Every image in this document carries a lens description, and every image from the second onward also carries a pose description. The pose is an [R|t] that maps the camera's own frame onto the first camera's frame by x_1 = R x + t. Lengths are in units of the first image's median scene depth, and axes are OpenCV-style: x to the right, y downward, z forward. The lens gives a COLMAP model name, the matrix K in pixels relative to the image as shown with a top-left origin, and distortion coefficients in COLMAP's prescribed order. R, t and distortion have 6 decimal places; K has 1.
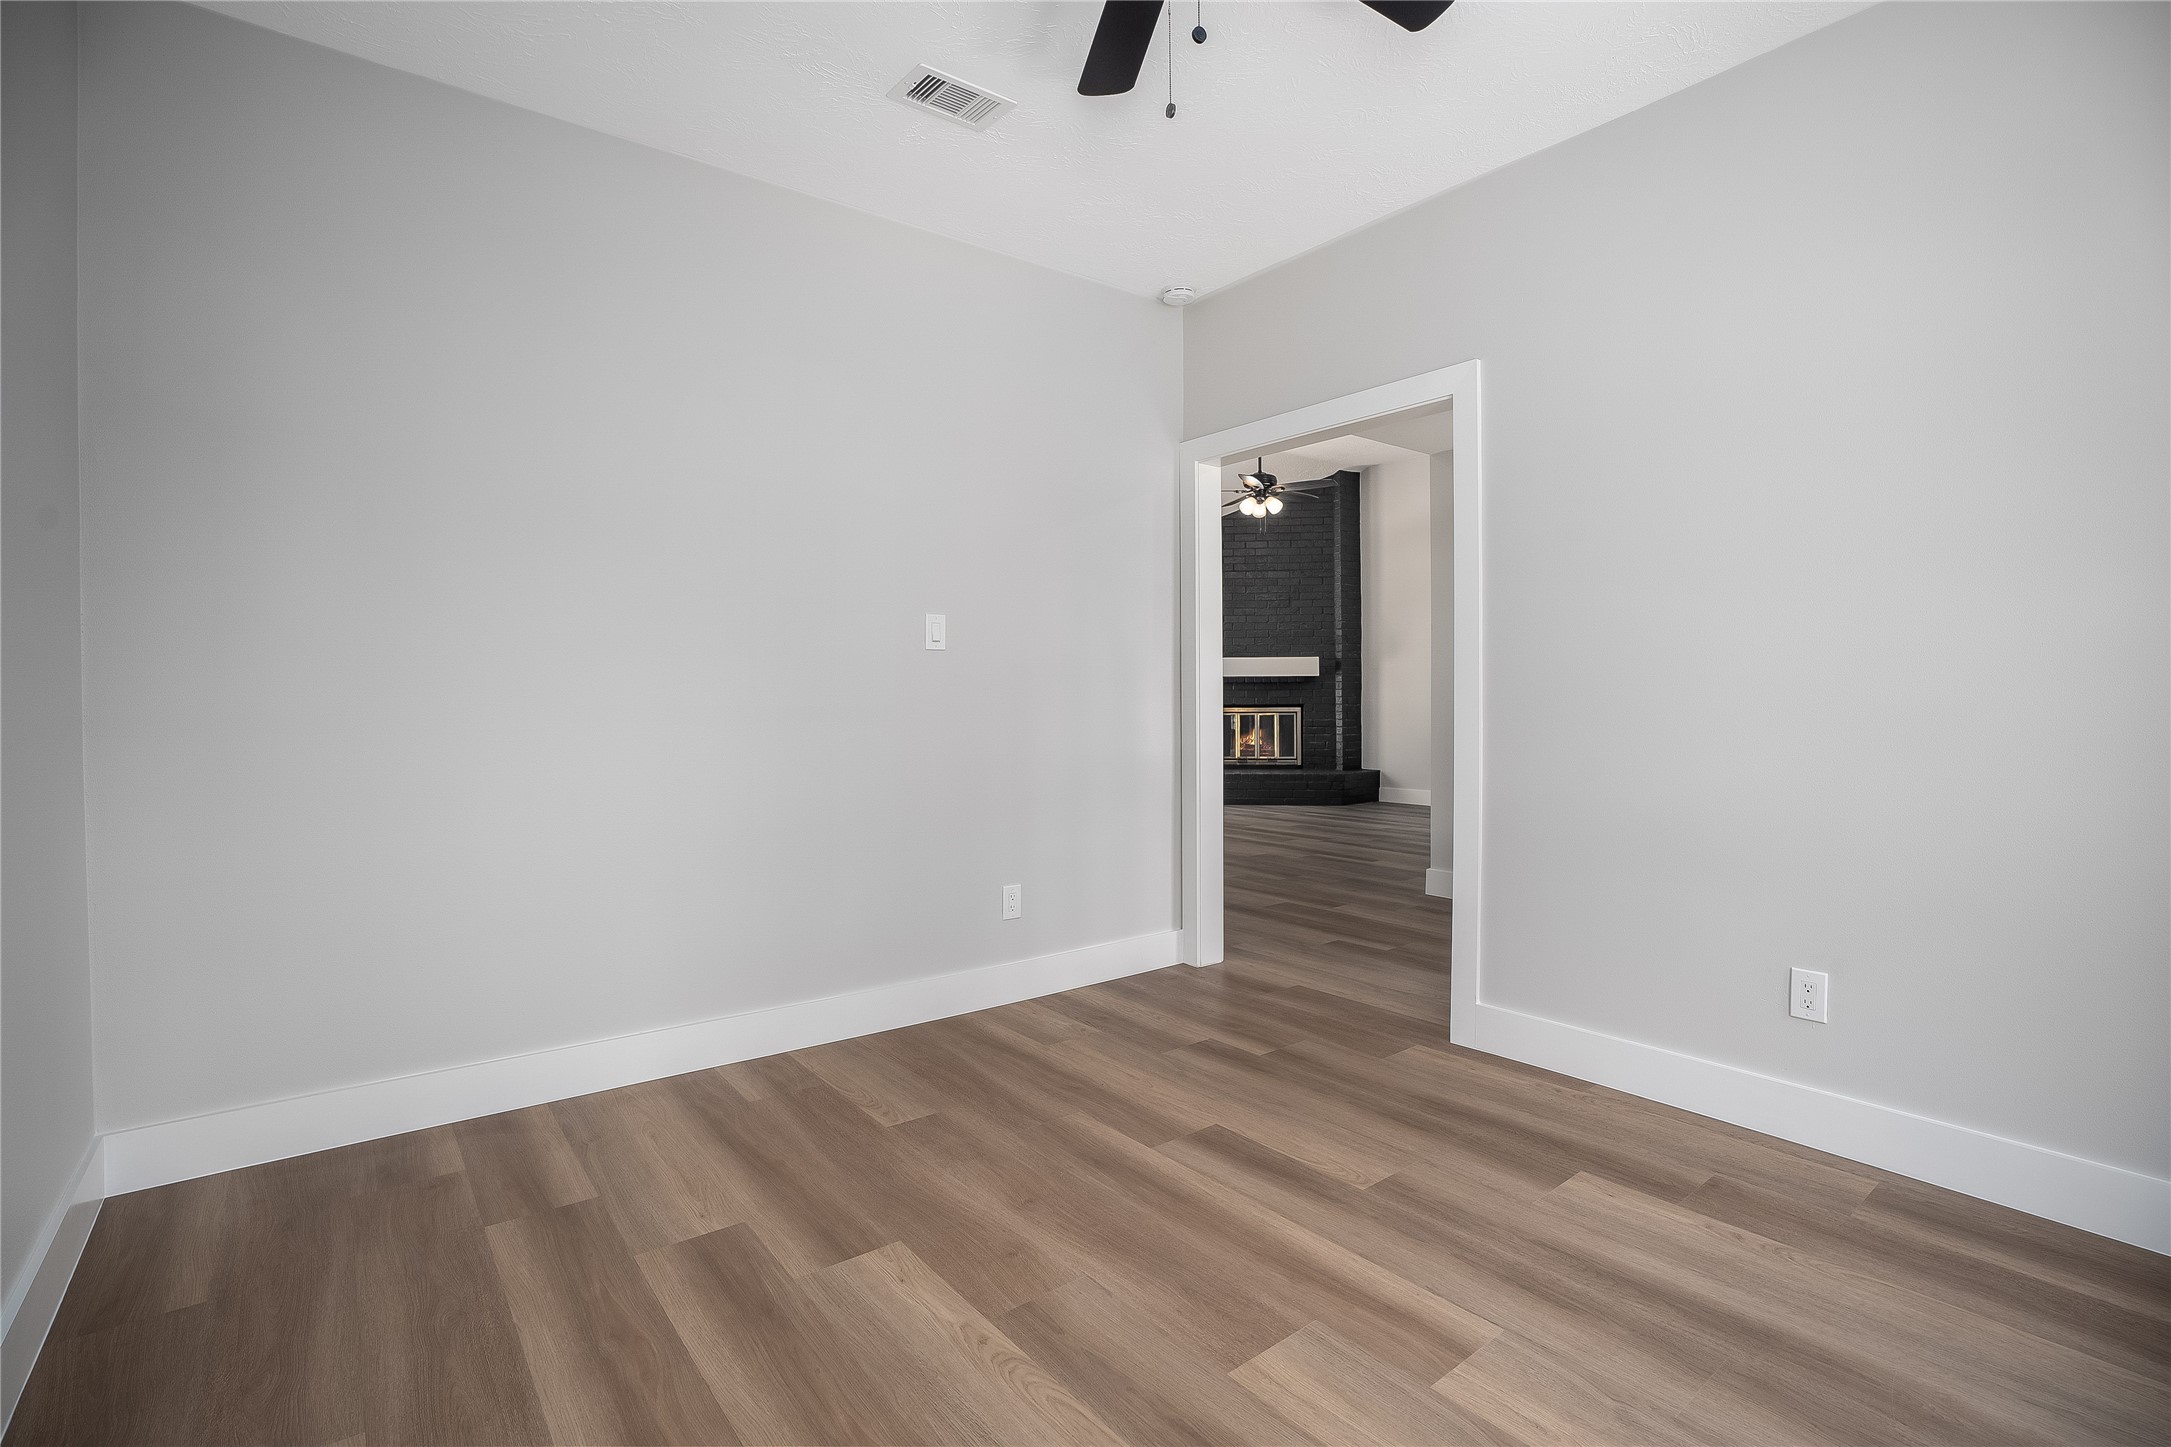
lens RADIAL K [[978.8, 0, 1088.6], [0, 978.8, 716.1], [0, 0, 1]] dist [-0.036582, 0.000636]
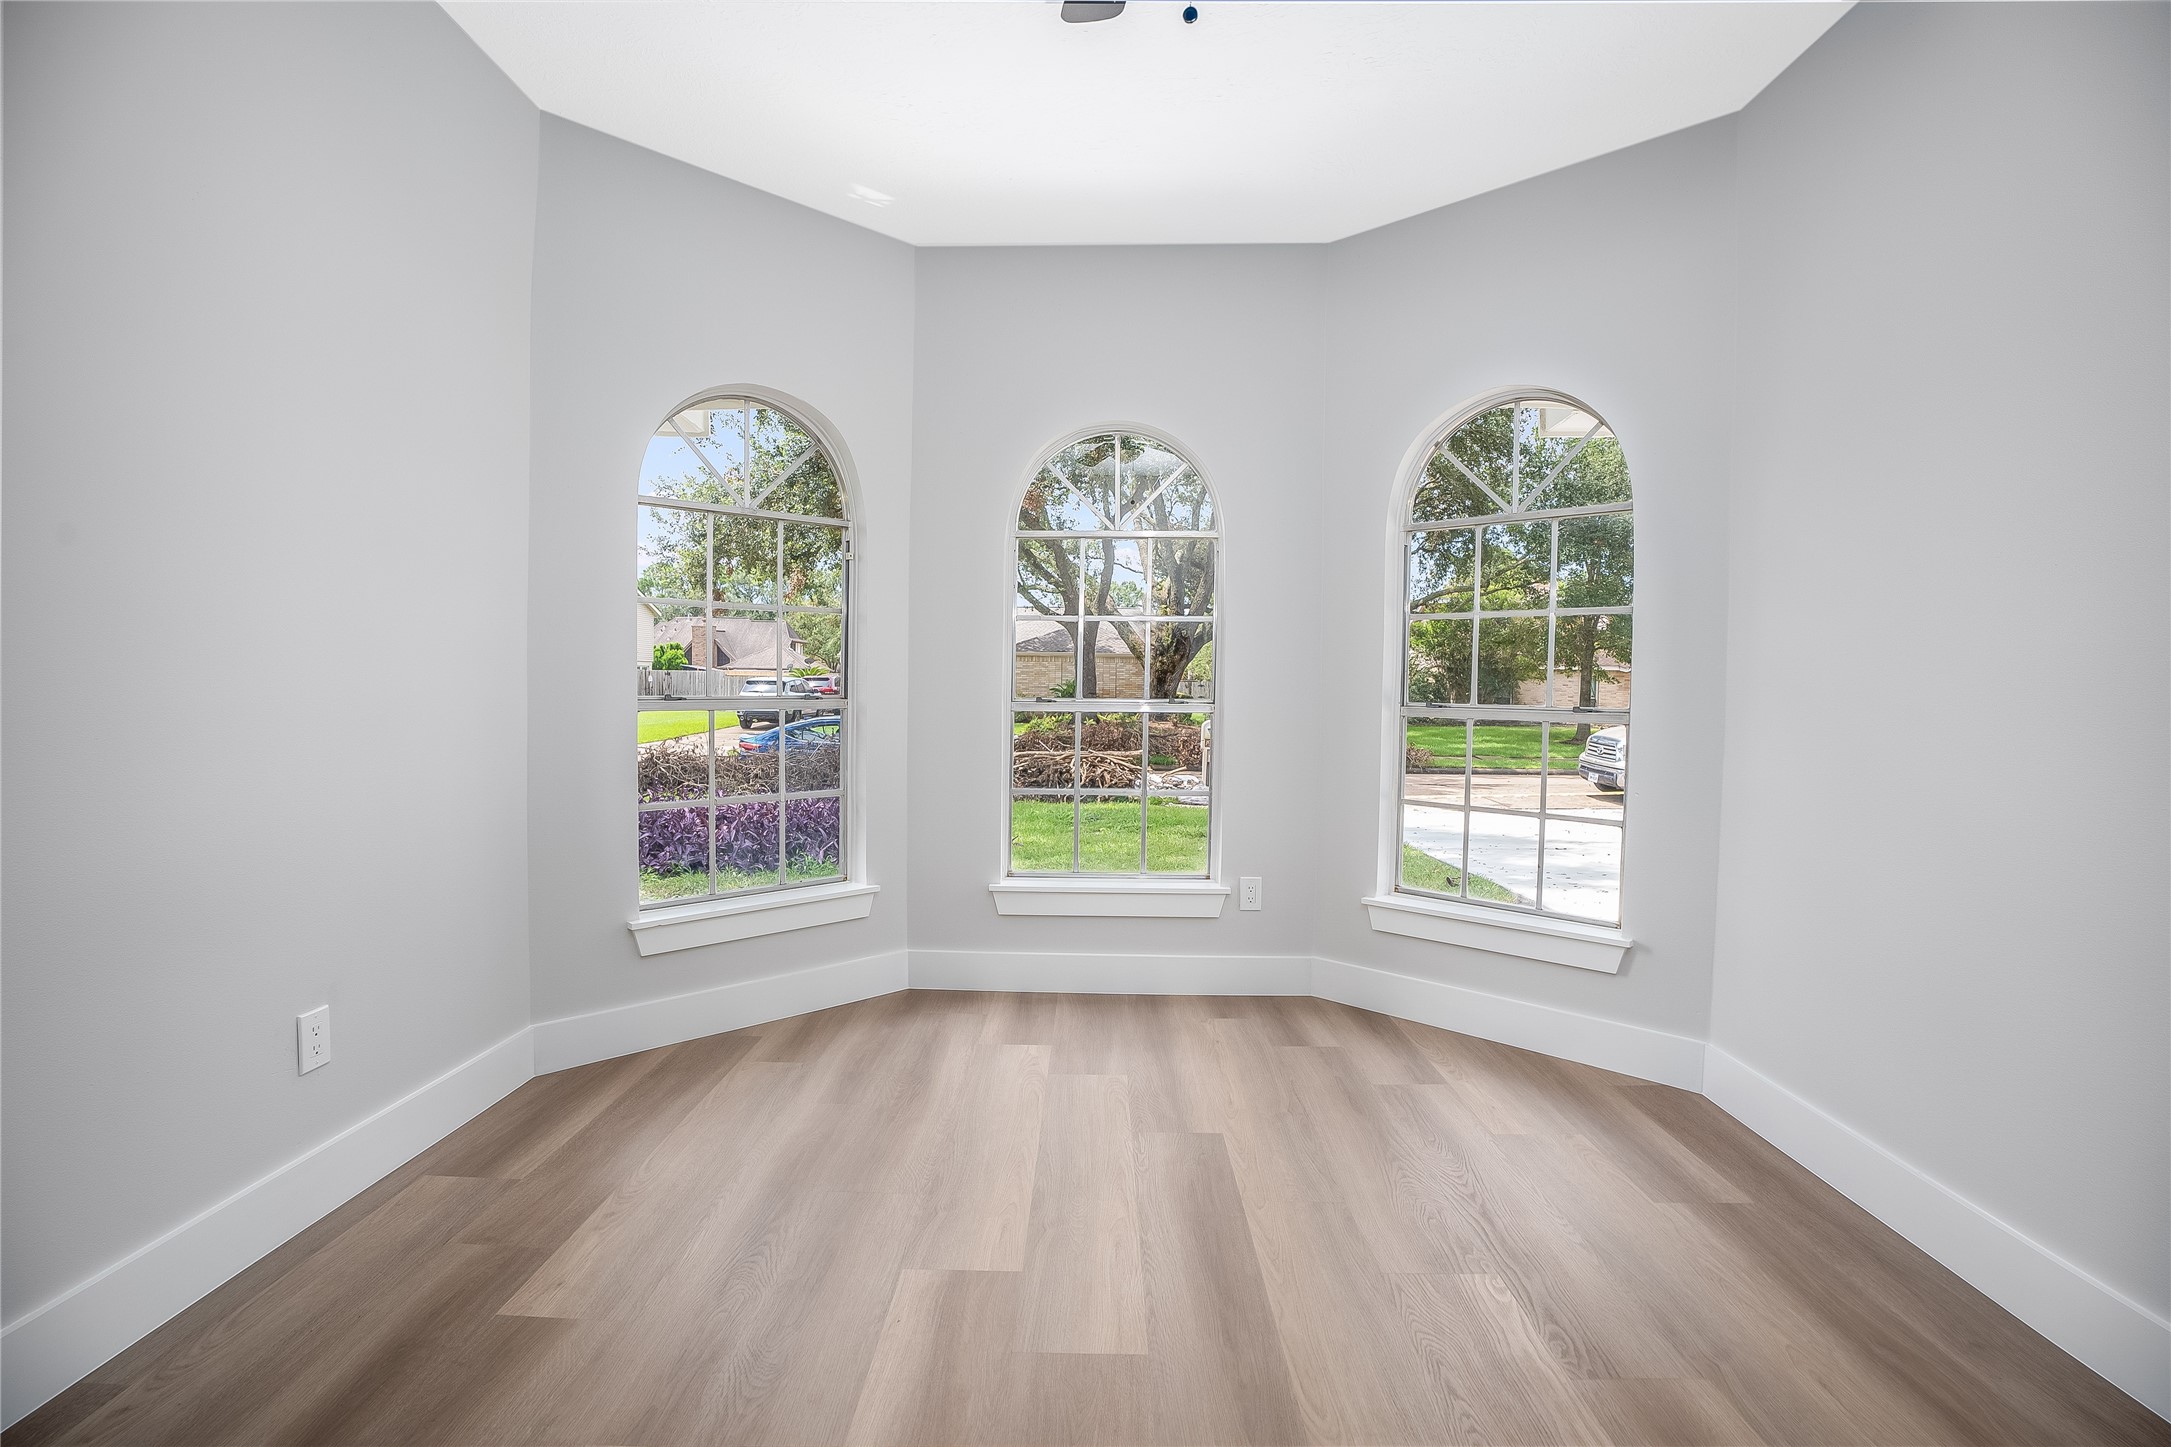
lens RADIAL K [[978.8, 0, 1088.6], [0, 978.8, 716.1], [0, 0, 1]] dist [-0.036582, 0.000636]
pose [[-0.768580, -0.026437, 0.639207, -0.400384], [0.010552, 0.998486, 0.053985, -0.039476], [-0.639667, 0.048237, -0.767137, 1.628870]]
